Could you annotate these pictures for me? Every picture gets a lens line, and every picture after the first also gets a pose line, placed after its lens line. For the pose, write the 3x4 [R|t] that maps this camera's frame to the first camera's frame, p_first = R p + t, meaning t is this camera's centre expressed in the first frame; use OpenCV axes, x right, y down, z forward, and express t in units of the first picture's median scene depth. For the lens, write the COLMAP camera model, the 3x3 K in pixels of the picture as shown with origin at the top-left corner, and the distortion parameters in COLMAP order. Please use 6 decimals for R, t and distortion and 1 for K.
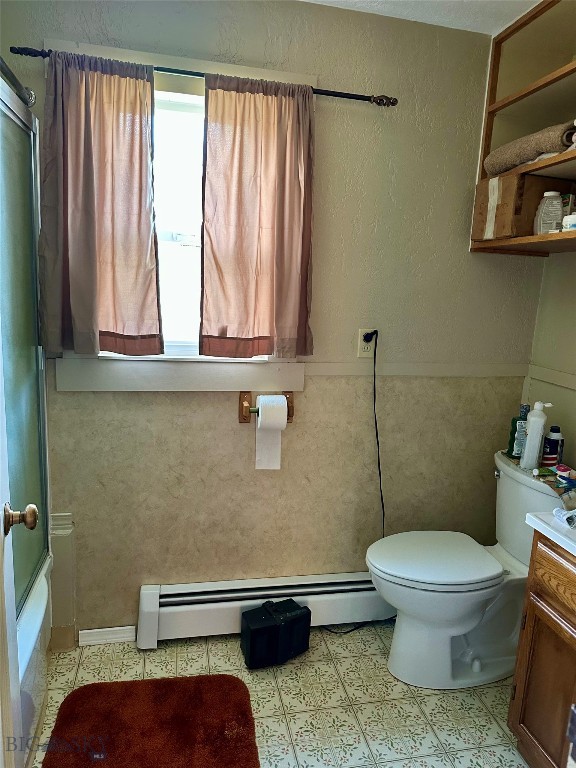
lens RADIAL K [[538.9, 0, 286.6], [0, 538.9, 380.7], [0, 0, 1]] dist [0.033454, -0.046238]
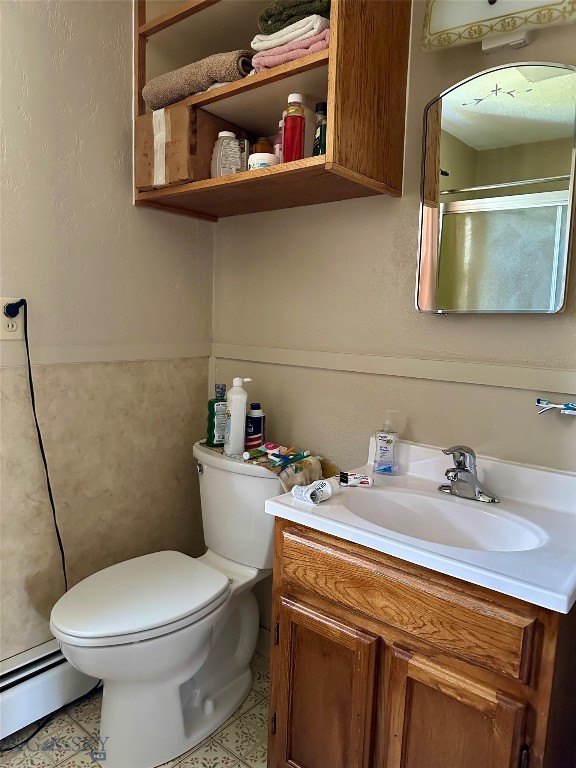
lens RADIAL K [[538.9, 0, 291.3], [0, 538.9, 385.7], [0, 0, 1]] dist [0.033454, -0.046238]
pose [[0.782026, -0.100910, 0.615022, -0.005257], [0.117413, 0.992990, 0.013629, 0.049803], [-0.612086, 0.061553, 0.788392, 0.247439]]
